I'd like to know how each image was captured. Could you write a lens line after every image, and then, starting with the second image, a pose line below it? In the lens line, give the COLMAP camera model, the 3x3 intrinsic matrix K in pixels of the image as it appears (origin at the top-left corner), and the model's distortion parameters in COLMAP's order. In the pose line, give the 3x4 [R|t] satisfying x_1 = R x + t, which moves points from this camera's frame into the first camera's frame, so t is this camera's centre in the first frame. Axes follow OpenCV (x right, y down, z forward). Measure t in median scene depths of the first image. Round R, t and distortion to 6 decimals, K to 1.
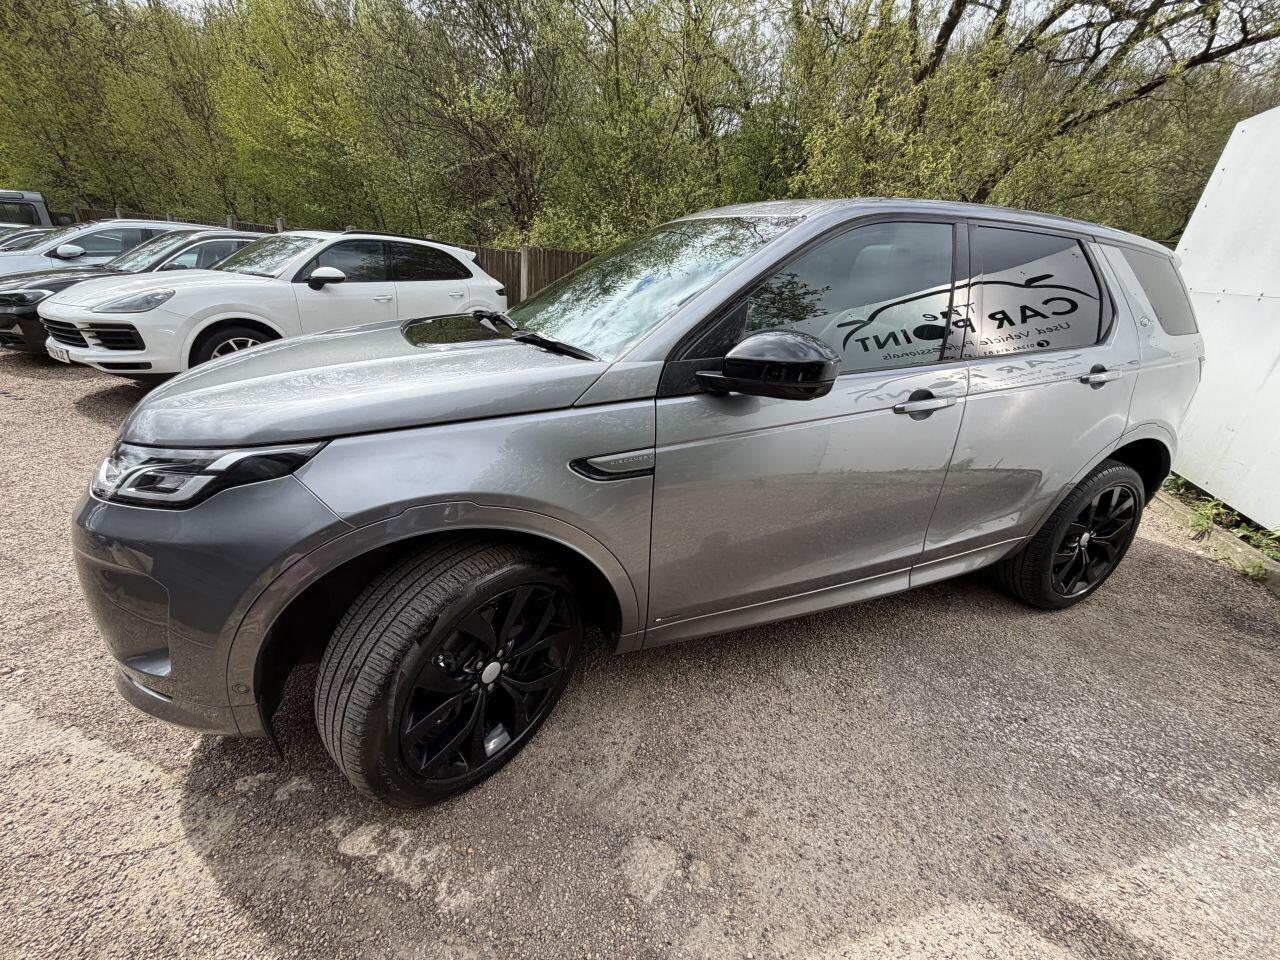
lens RADIAL K [[508.3, 0, 635.9], [0, 508.3, 479.1], [0, 0, 1]] dist [0.000183, 0.000043]
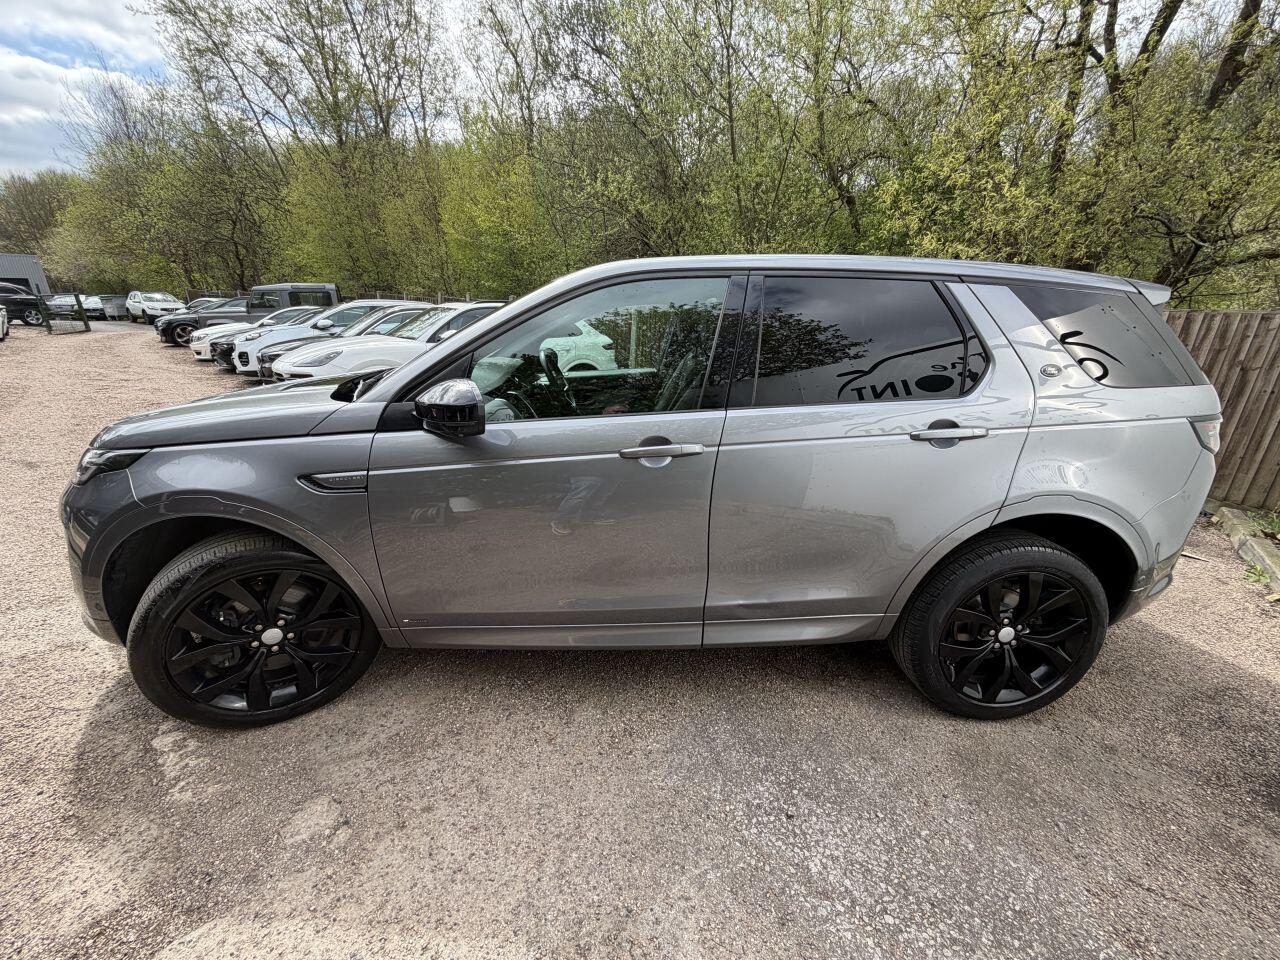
lens RADIAL K [[508.3, 0, 635.9], [0, 508.3, 479.1], [0, 0, 1]] dist [0.000183, 0.000043]
pose [[0.939846, 0.068565, -0.334647, 0.868795], [-0.099619, 0.992080, -0.076511, -0.008815], [0.326751, 0.105245, 0.939232, 0.038680]]
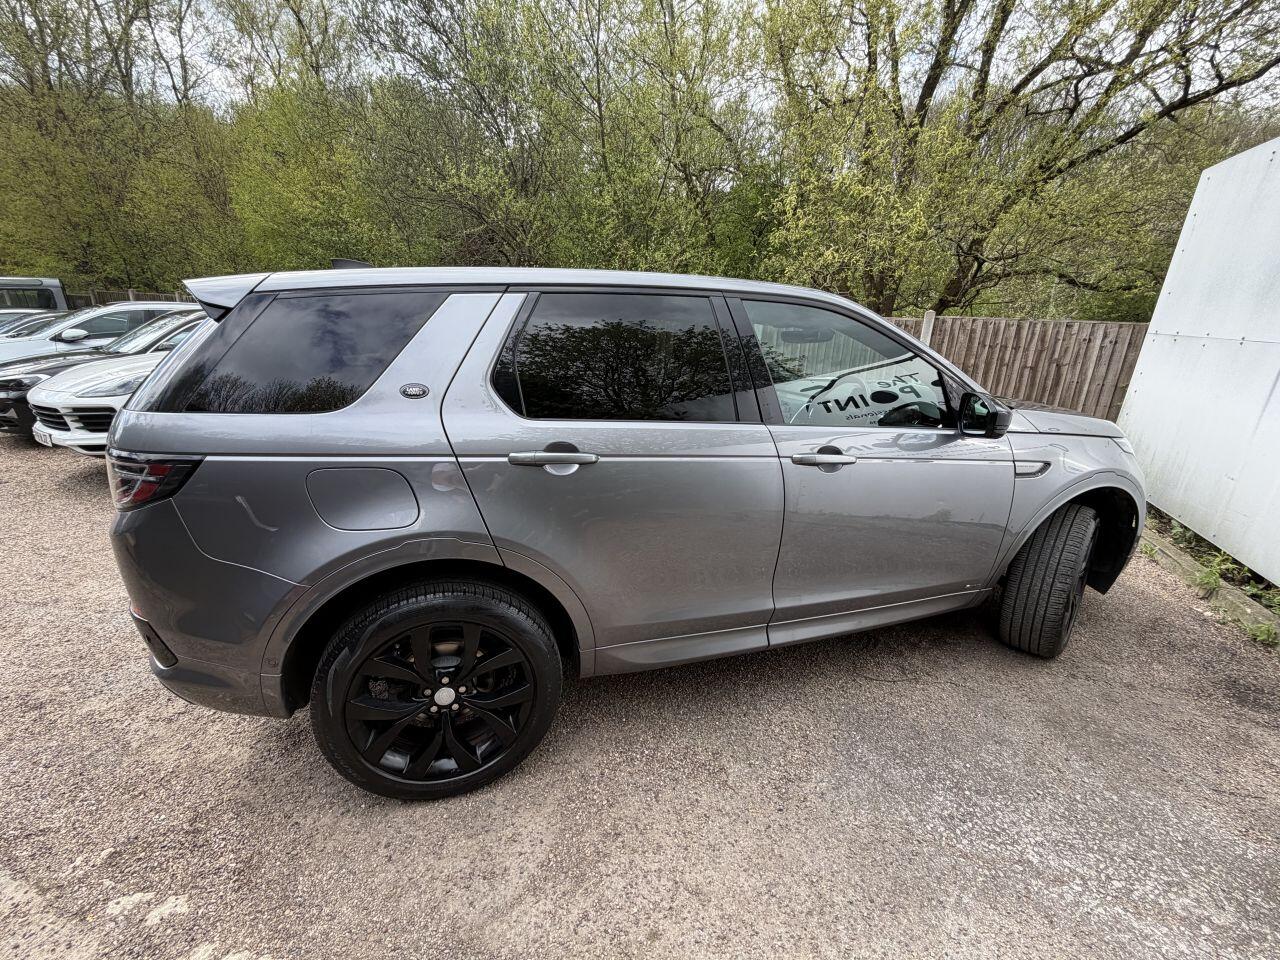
lens RADIAL K [[533.1, 0, 638.3], [0, 533.1, 480.5], [0, 0, 1]] dist [-0.000183, 0.000133]
pose [[0.999061, -0.032145, -0.029037, 0.226309], [0.029032, 0.994370, -0.101910, -0.052535], [0.032150, 0.100971, 0.994370, -0.030926]]
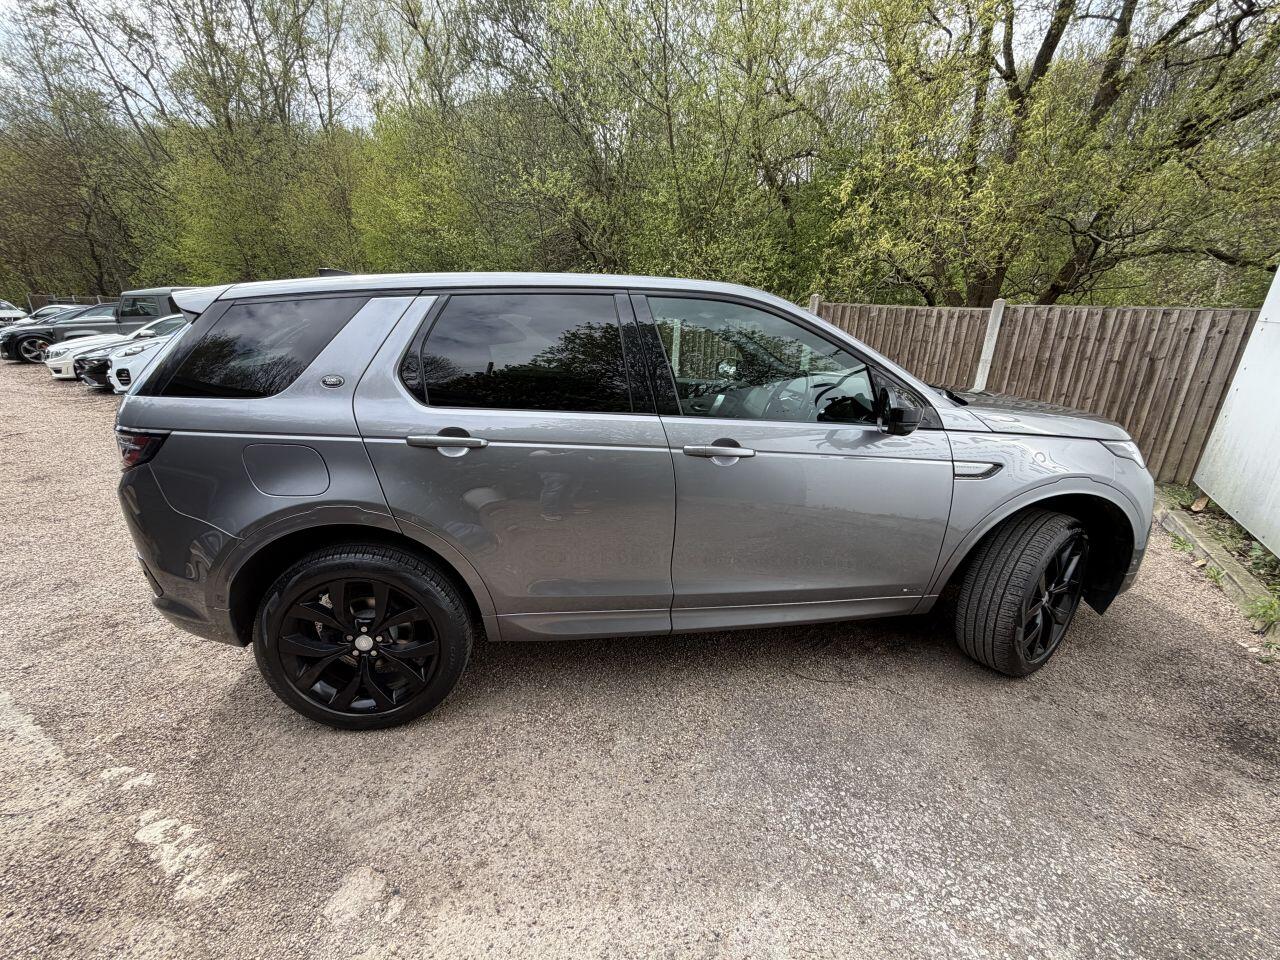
lens RADIAL K [[533.3, 0, 640.0], [0, 533.3, 480.0], [0, 0, 1]] dist [-0.000172, 0.000015]
pose [[0.977373, 0.008991, -0.211332, 0.686093], [-0.029167, 0.995281, -0.092549, -0.026140], [0.209502, 0.096619, 0.973023, -0.055216]]
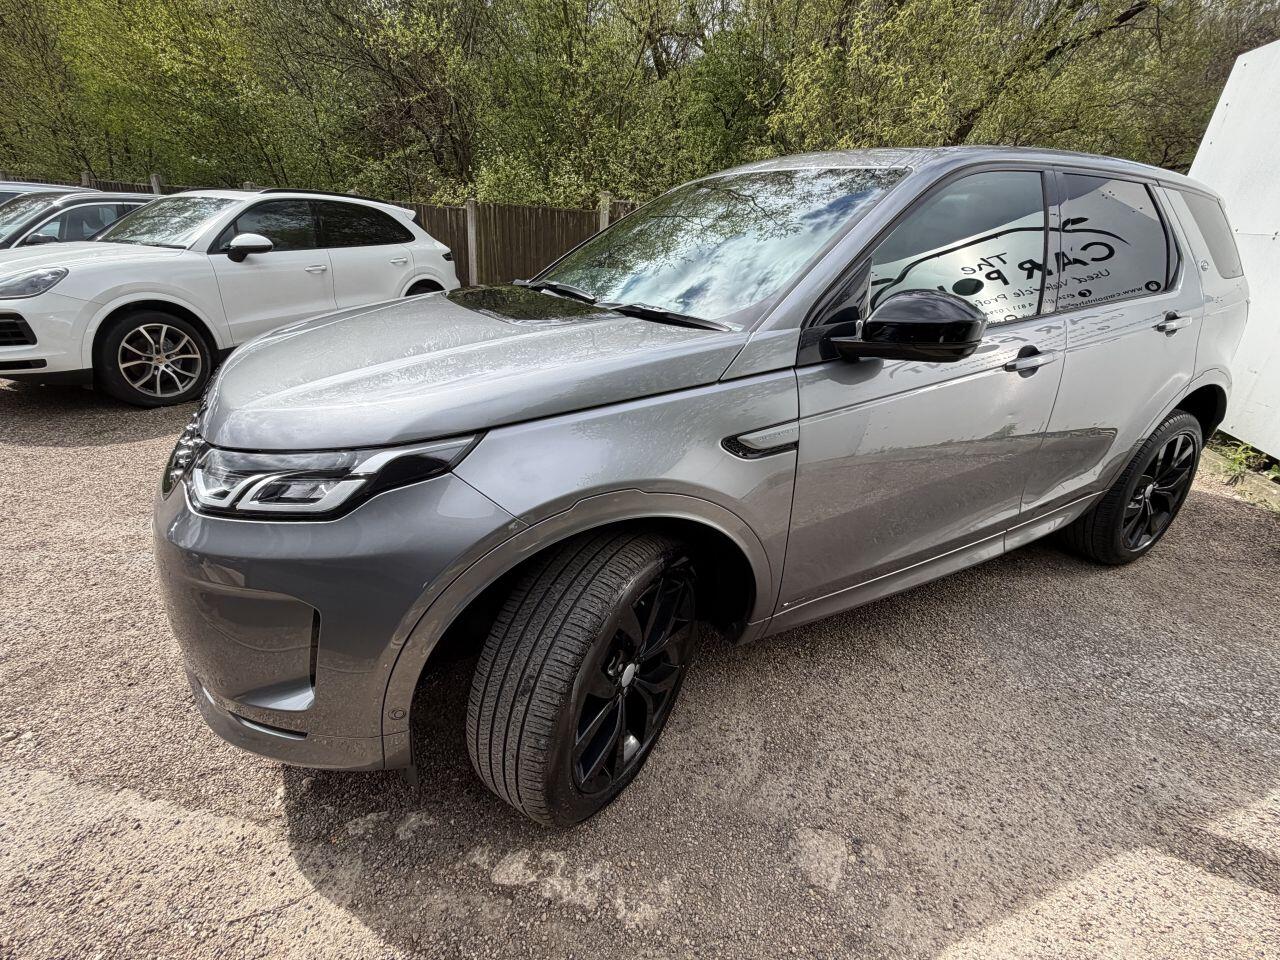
lens RADIAL K [[578.8, 0, 635.3], [0, 578.8, 476.6], [0, 0, 1]] dist [0.000582, -0.000046]
pose [[0.993719, -0.068580, 0.088426, -0.299133], [0.066619, 0.997467, 0.024943, -0.004104], [-0.089913, -0.018896, 0.995770, -0.037017]]
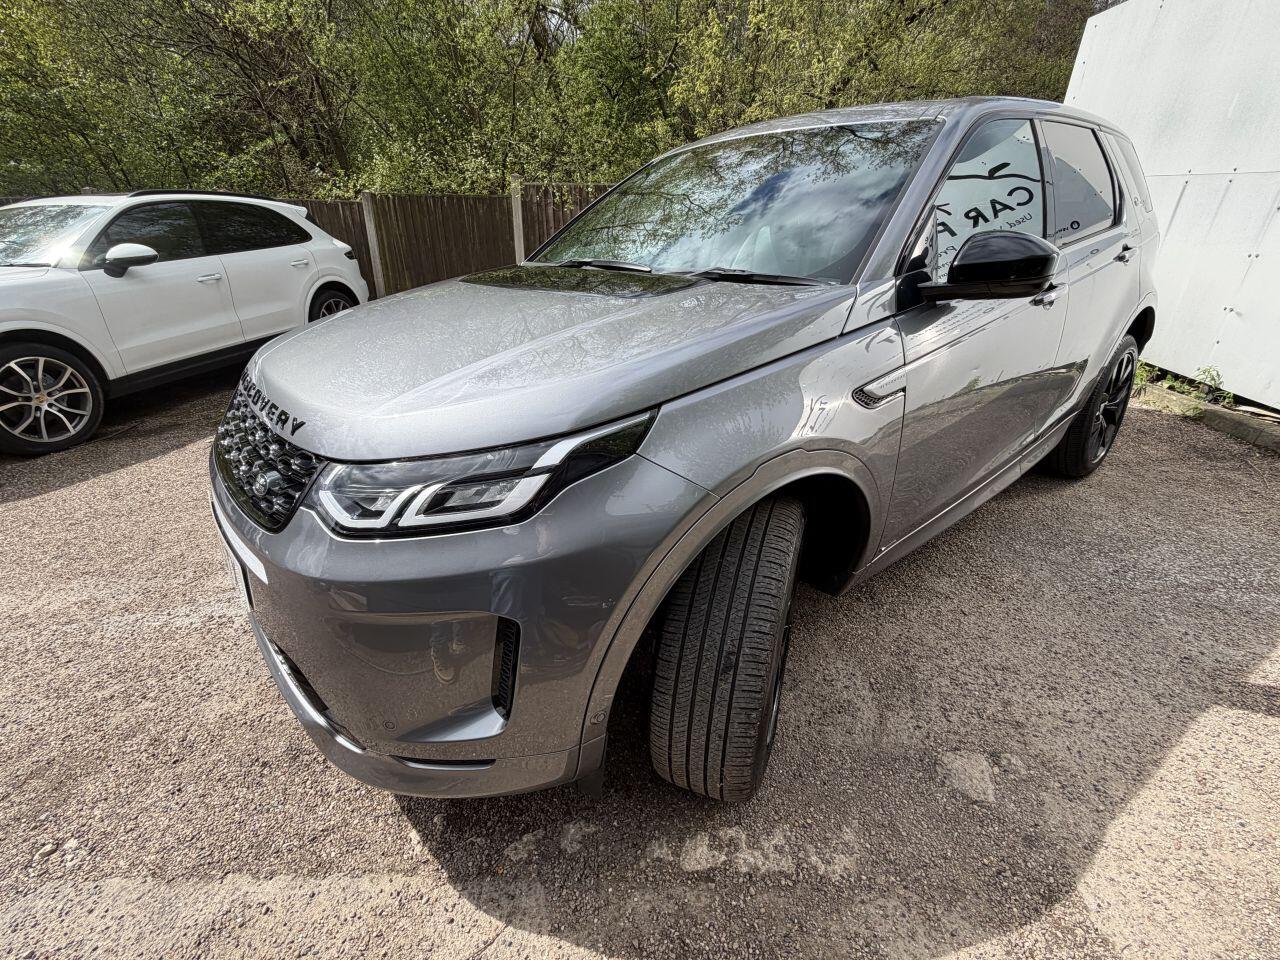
lens RADIAL K [[578.8, 0, 635.3], [0, 578.8, 476.6], [0, 0, 1]] dist [0.000582, -0.000046]
pose [[0.949215, -0.204809, 0.238839, -0.616957], [0.193823, 0.978616, 0.068876, -0.025978], [-0.247838, -0.019086, 0.968614, 0.041624]]
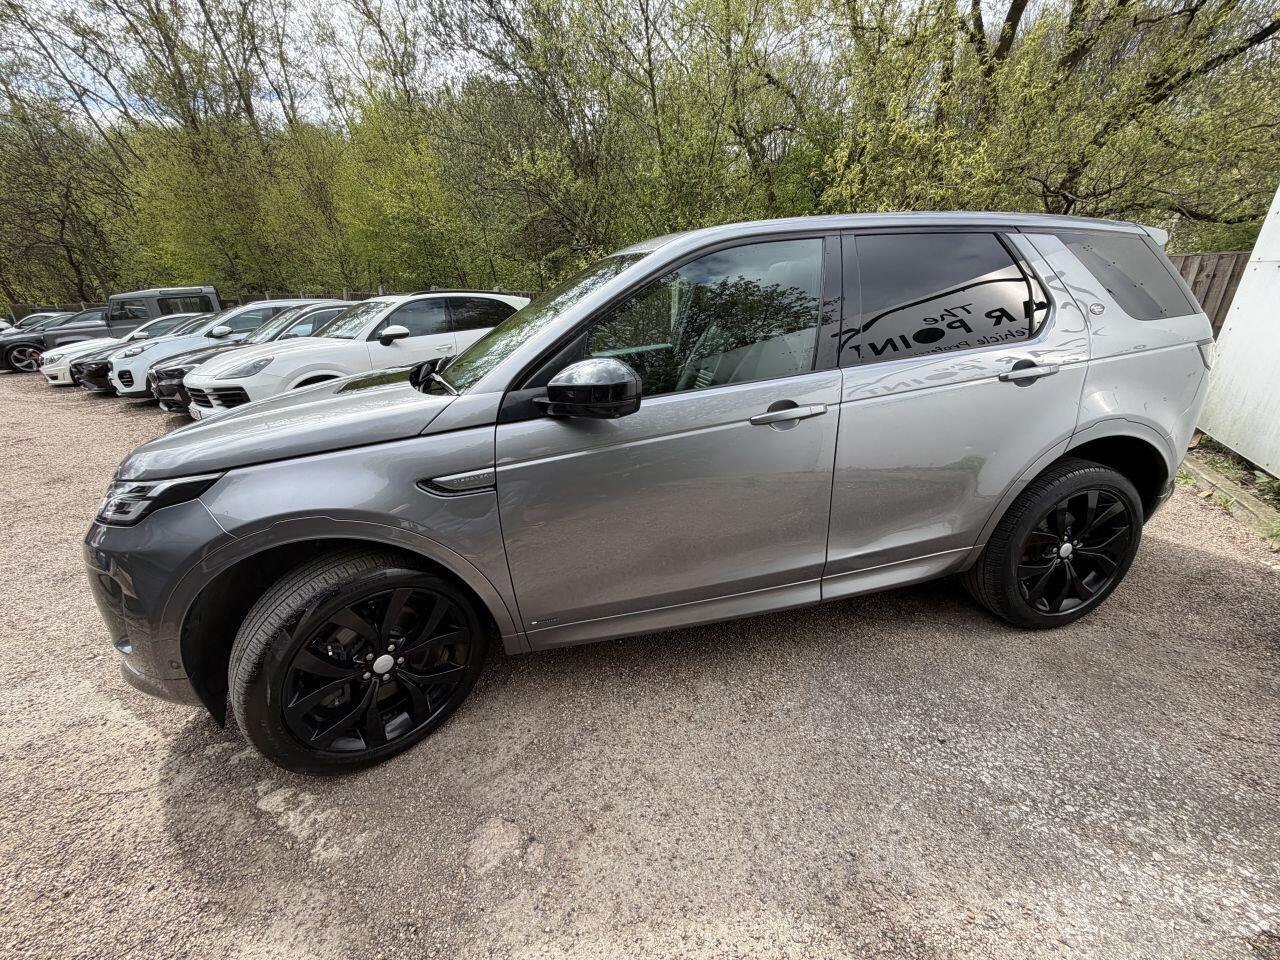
lens RADIAL K [[508.3, 0, 635.9], [0, 508.3, 479.1], [0, 0, 1]] dist [0.000183, 0.000043]
pose [[0.981670, -0.037004, -0.186964, 0.456881], [0.027620, 0.998236, -0.052553, 0.028232], [0.188578, 0.046425, 0.980960, -0.052432]]
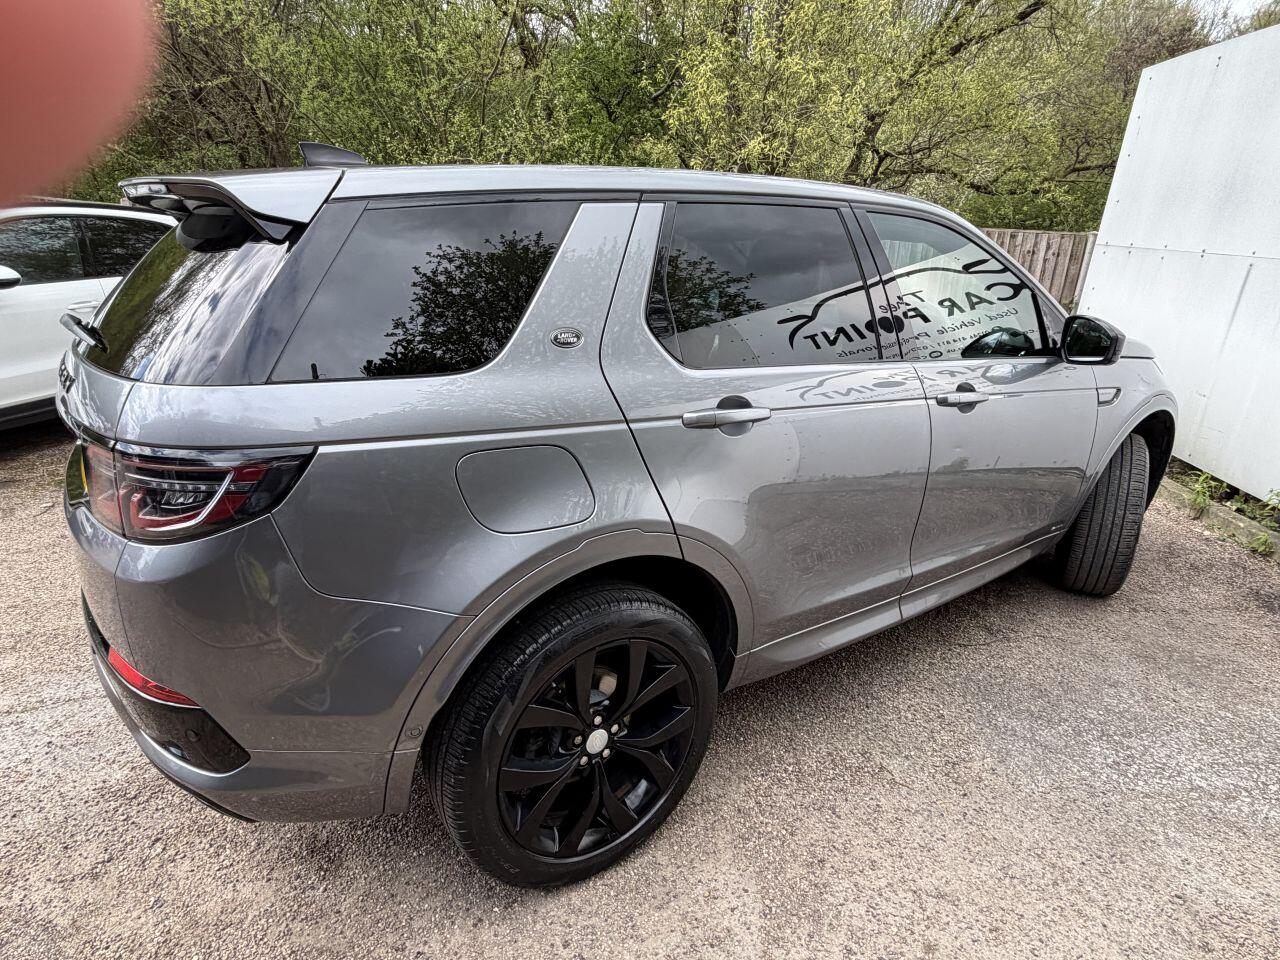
lens RADIAL K [[730.4, 0, 627.5], [0, 730.4, 476.0], [0, 0, 1]] dist [0.000995, -0.000879]
pose [[0.961269, -0.122119, 0.247082, -0.385899], [0.135477, 0.990061, -0.037741, -0.093297], [-0.240017, 0.069754, 0.968259, -0.050820]]
